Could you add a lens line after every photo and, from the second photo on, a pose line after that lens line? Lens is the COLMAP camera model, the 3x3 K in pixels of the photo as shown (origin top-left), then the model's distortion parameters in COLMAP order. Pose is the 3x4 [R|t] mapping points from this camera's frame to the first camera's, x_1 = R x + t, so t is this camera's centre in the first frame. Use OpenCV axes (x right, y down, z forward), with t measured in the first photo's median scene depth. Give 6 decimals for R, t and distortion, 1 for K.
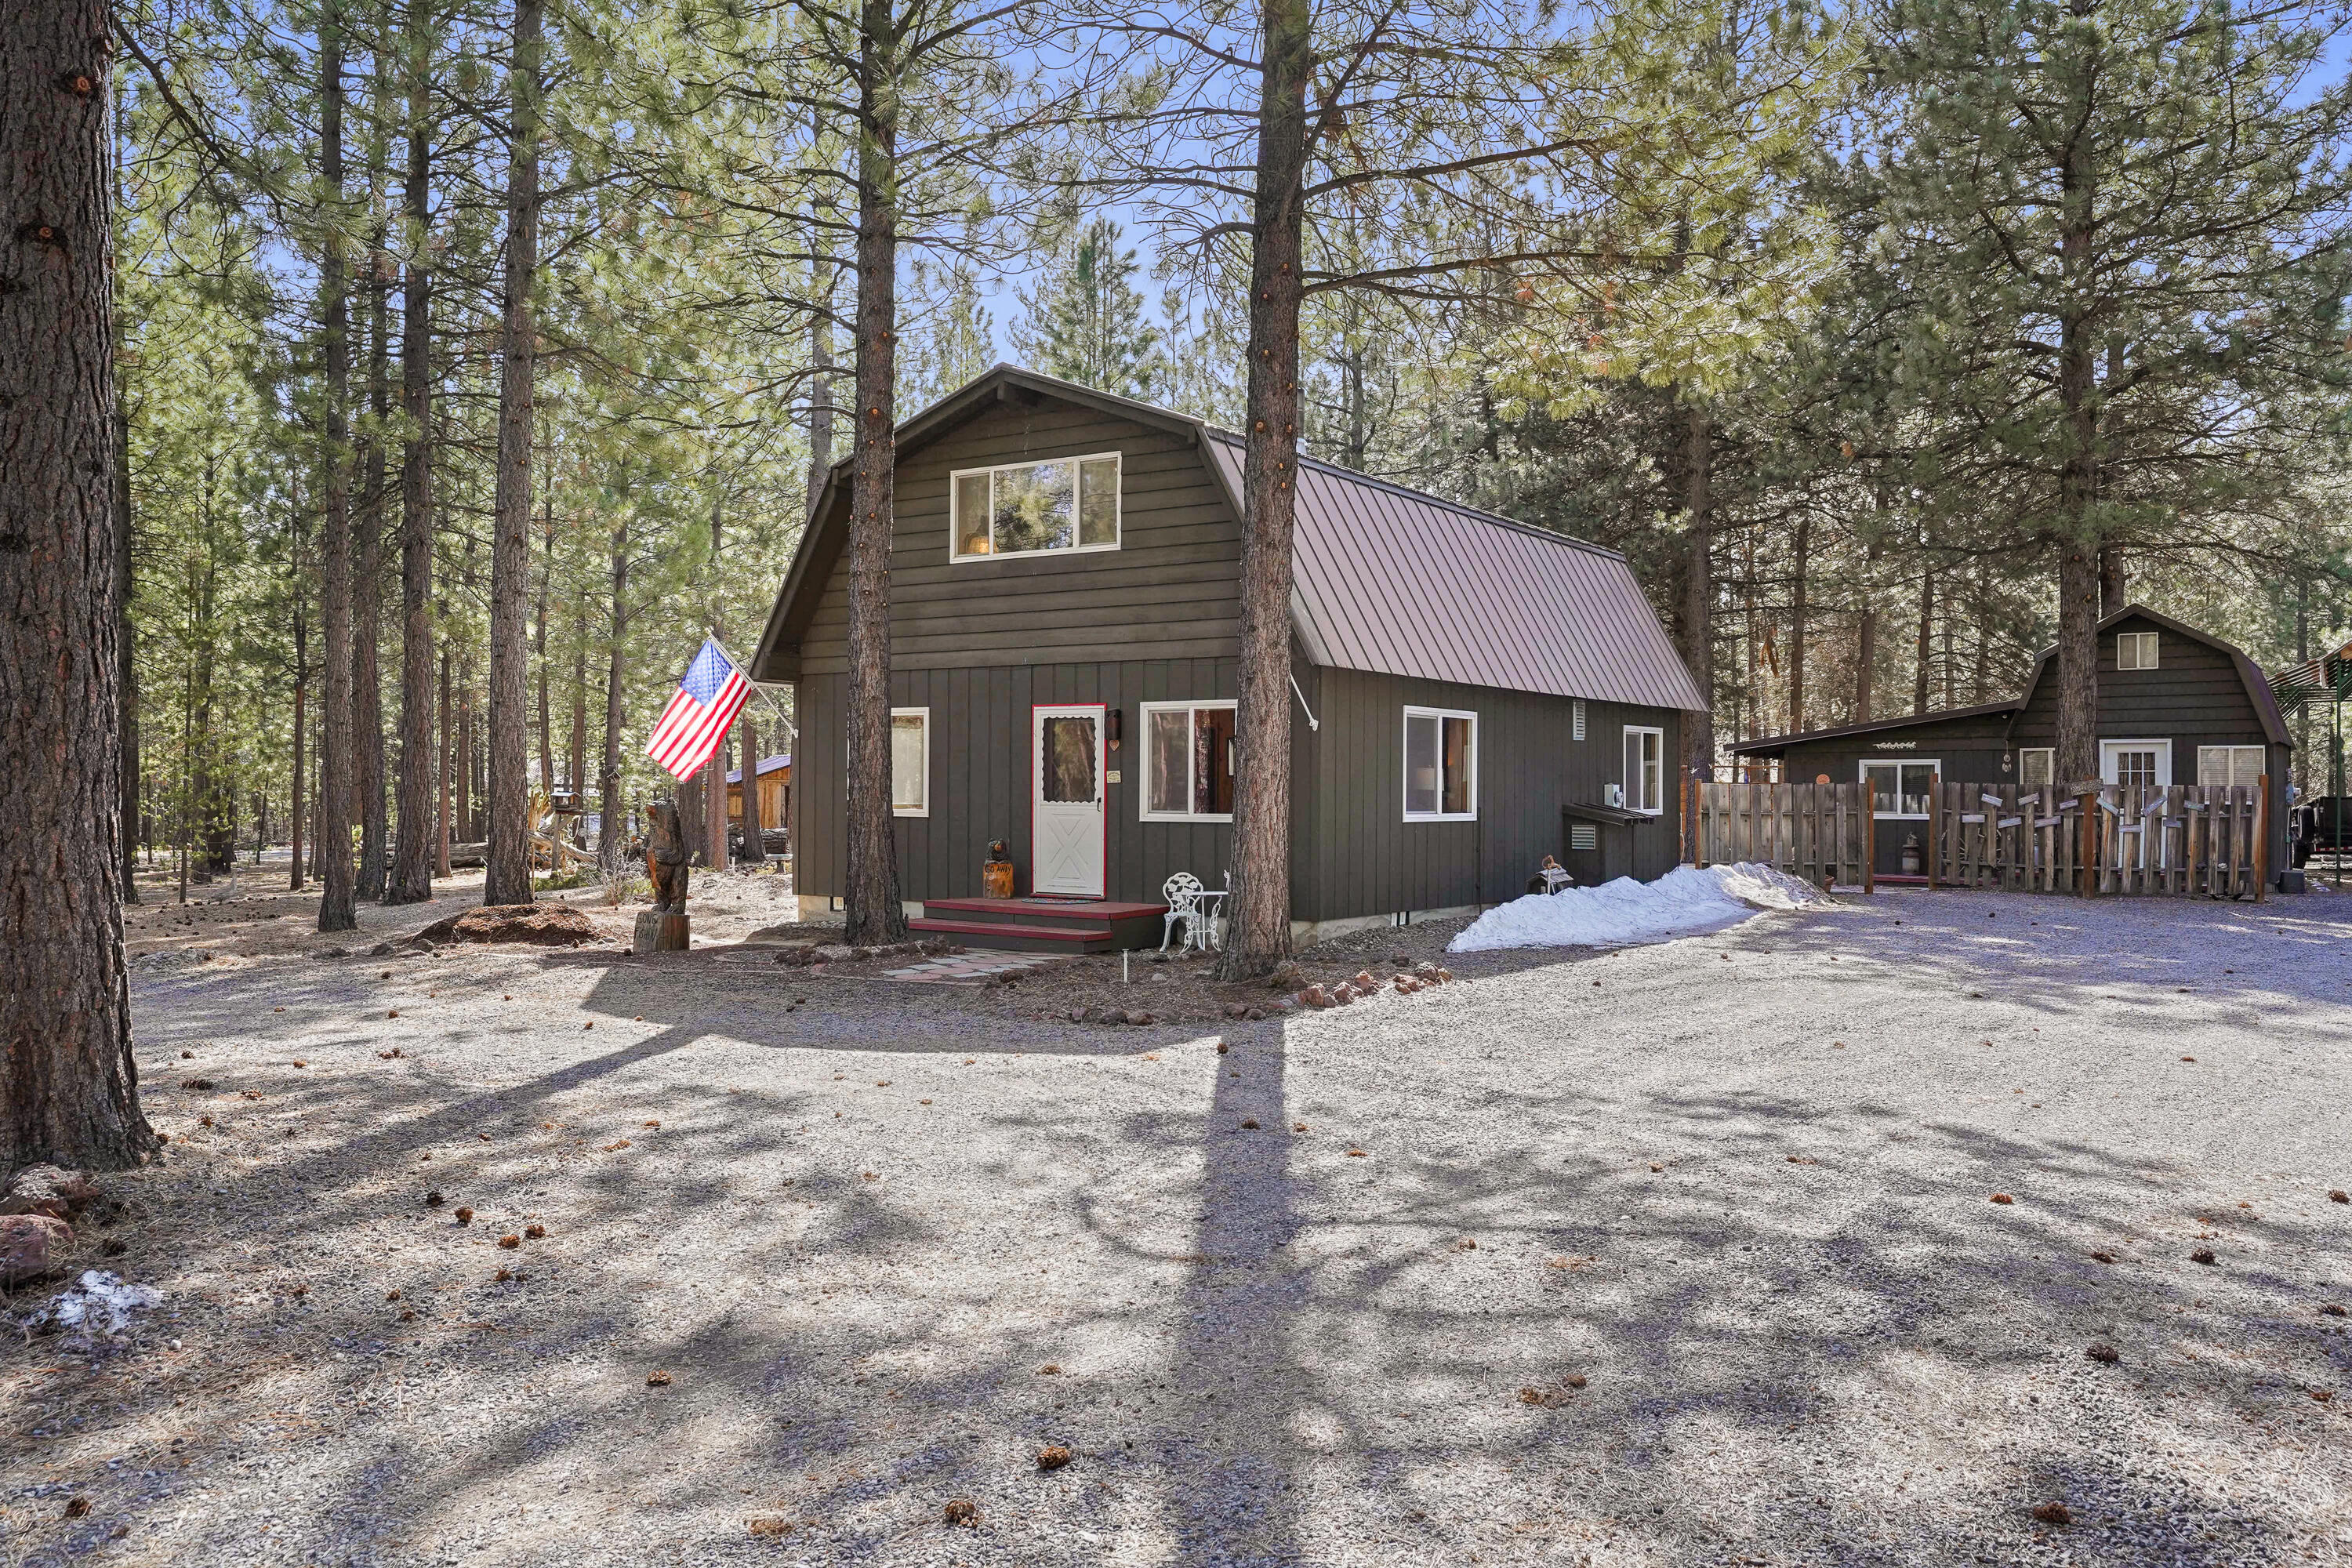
lens RADIAL K [[1872.5, 0, 1187.3], [0, 1872.5, 789.8], [0, 0, 1]] dist [-0.005631, 0.000233]
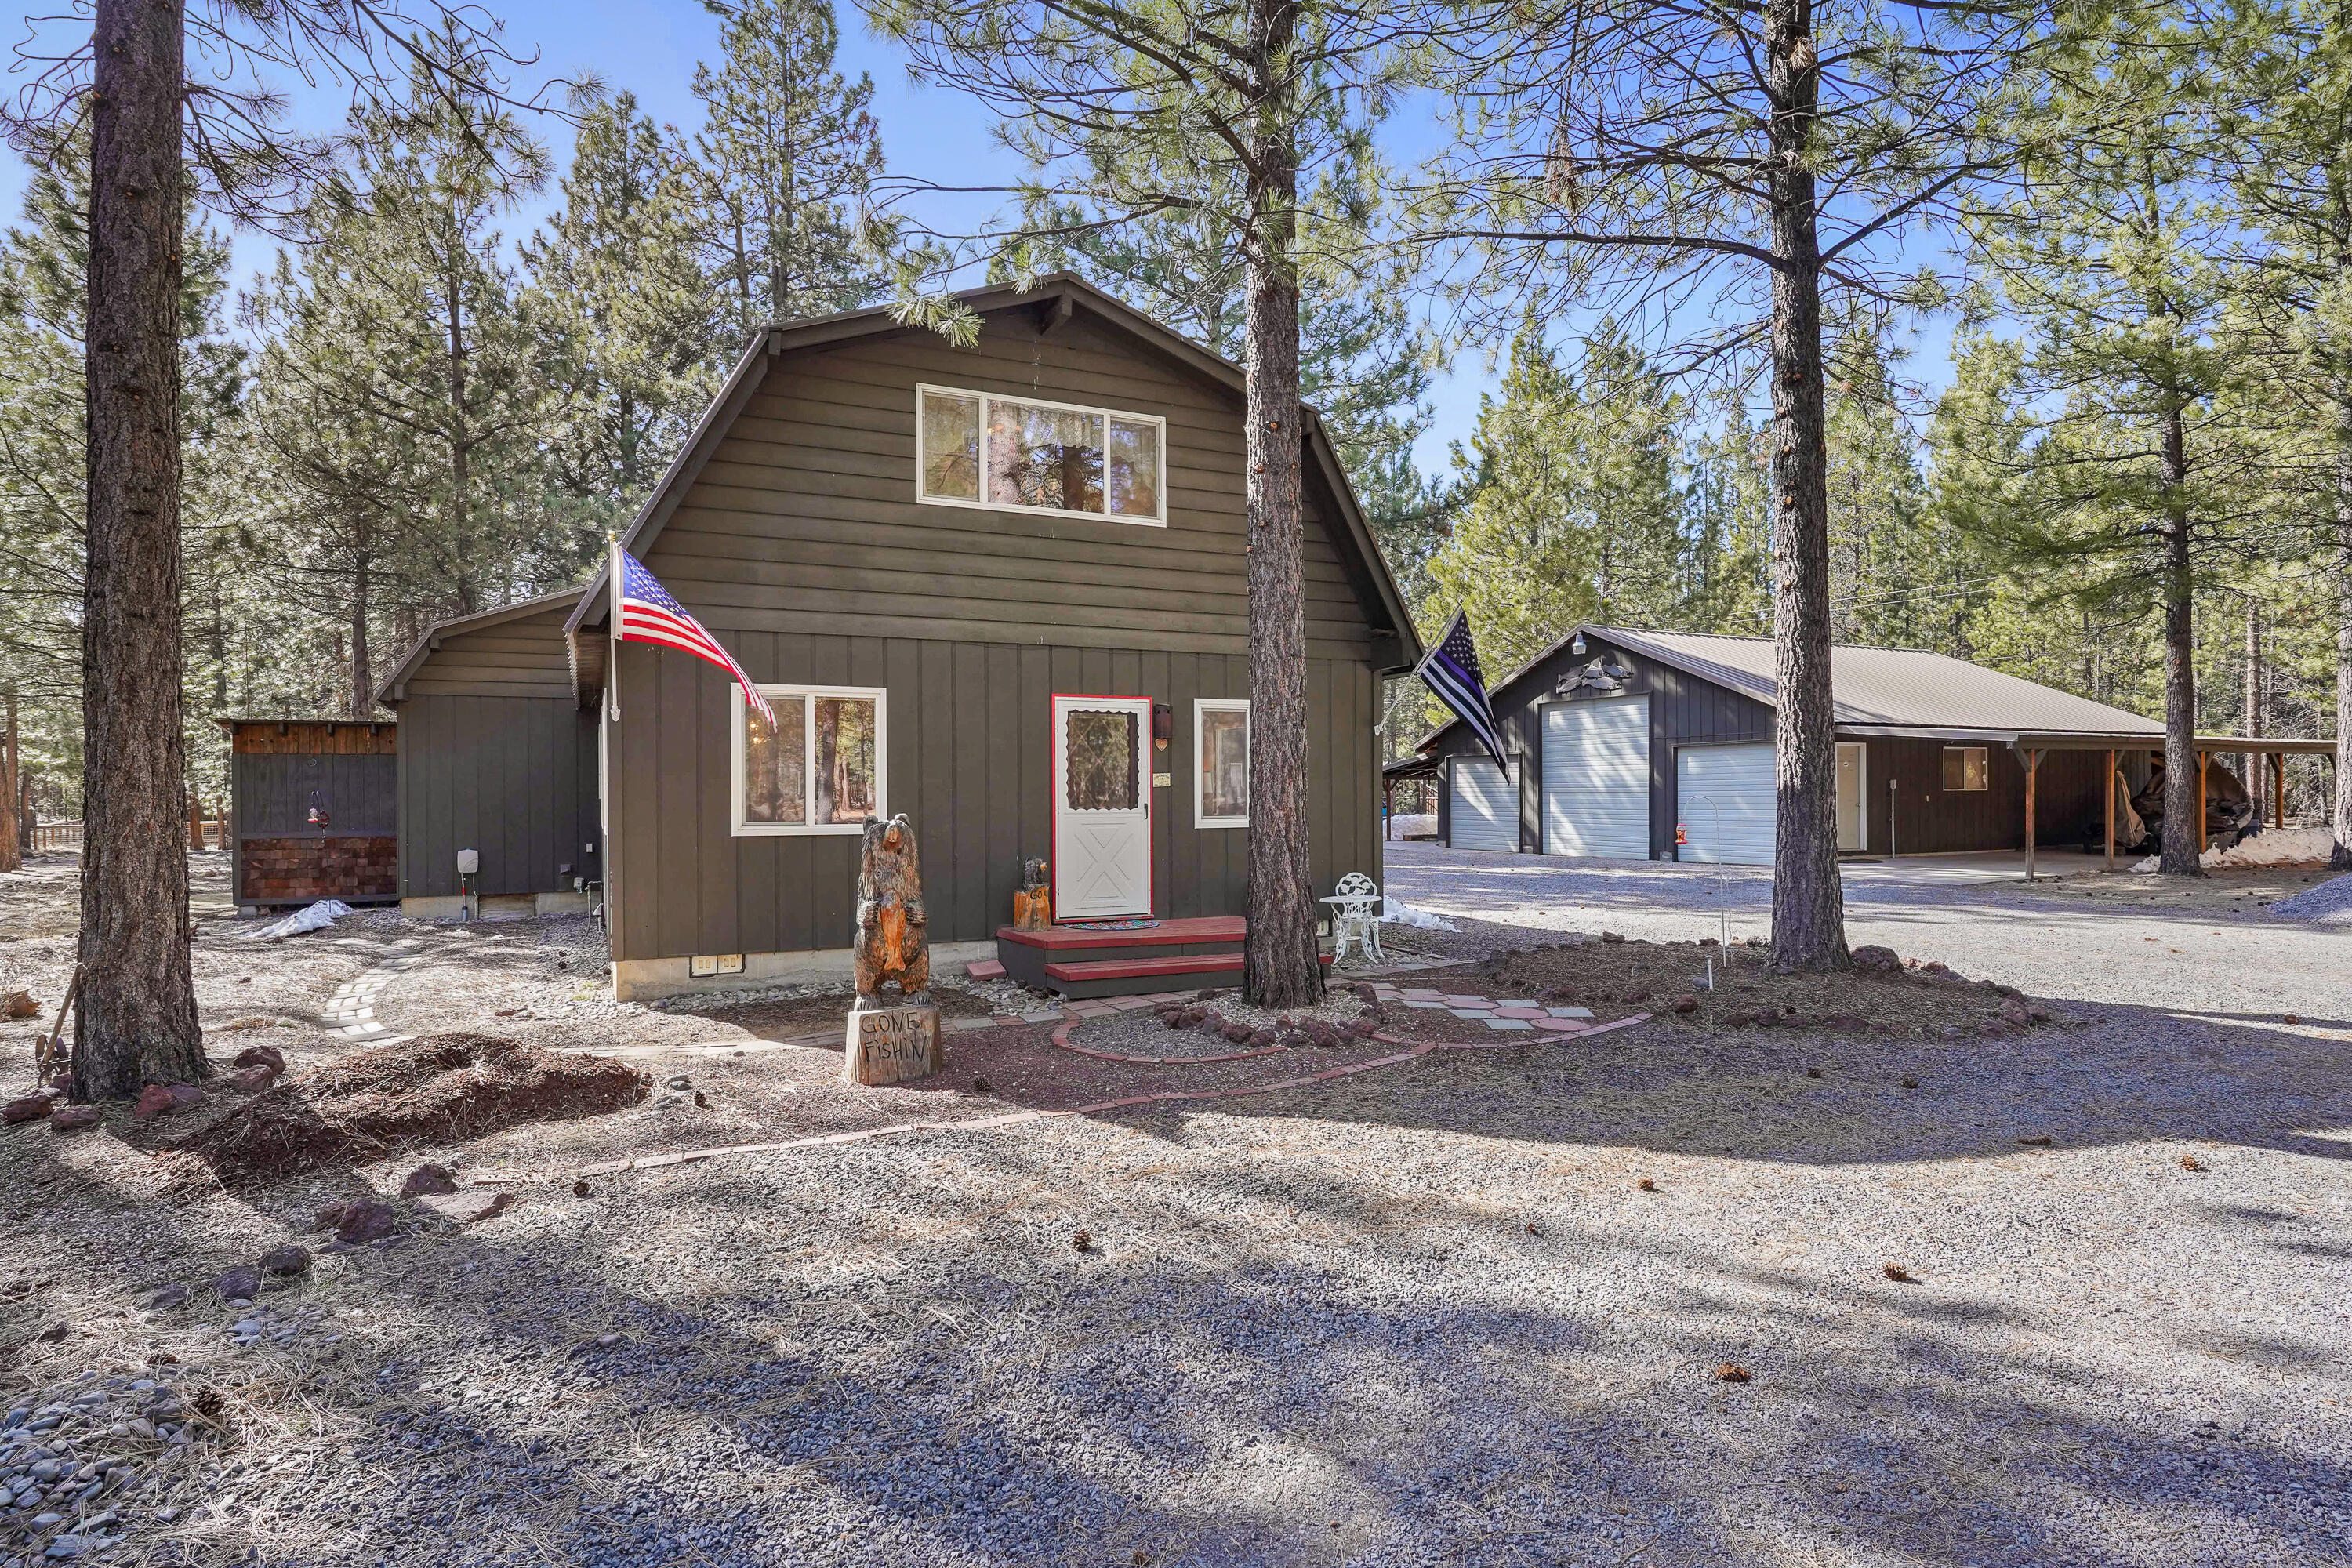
lens RADIAL K [[1246.4, 0, 1242.9], [0, 1246.4, 794.9], [0, 0, 1]] dist [-0.001533, 0.003274]
pose [[0.503731, -0.013168, 0.863760, -0.528205], [0.007239, 0.999913, 0.011022, -0.006032], [-0.863830, 0.000701, 0.503783, 0.657008]]
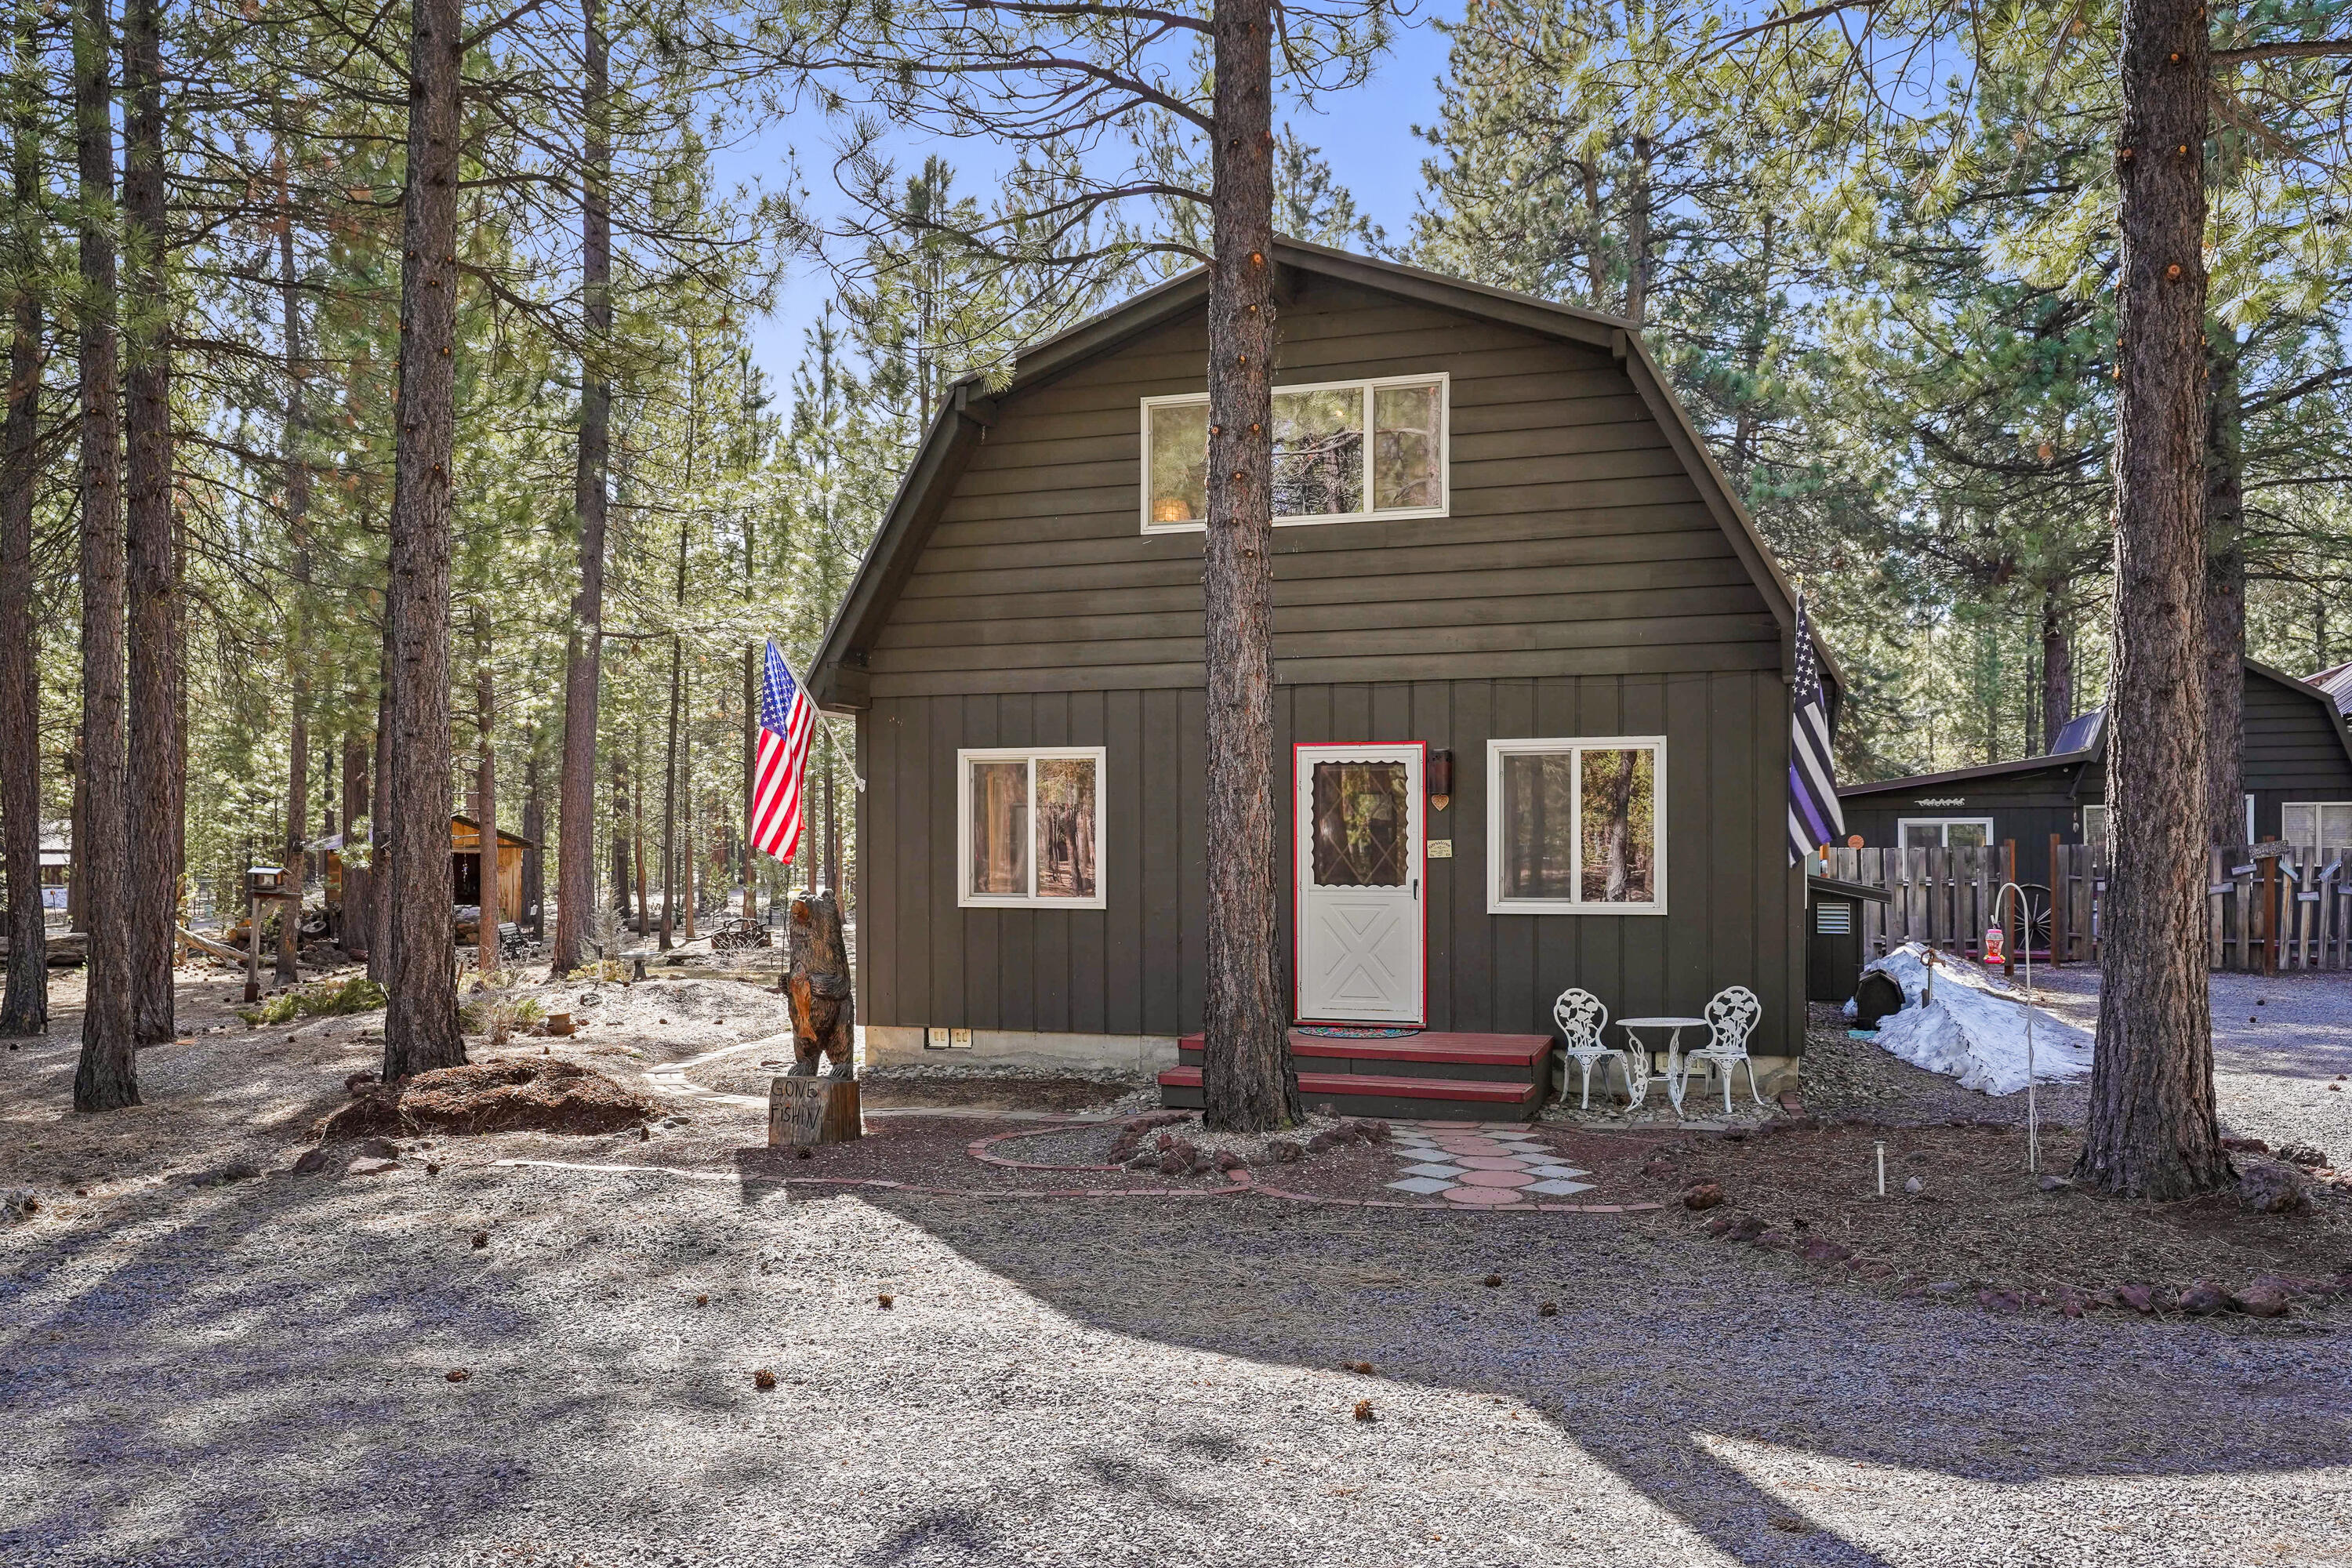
lens RADIAL K [[1872.5, 0, 1149.9], [0, 1872.5, 861.7], [0, 0, 1]] dist [-0.005631, 0.000233]
pose [[0.966741, -0.009052, 0.255596, -0.312707], [0.007217, 0.999941, 0.008118, -0.008458], [-0.255655, -0.006003, 0.966750, 0.360014]]
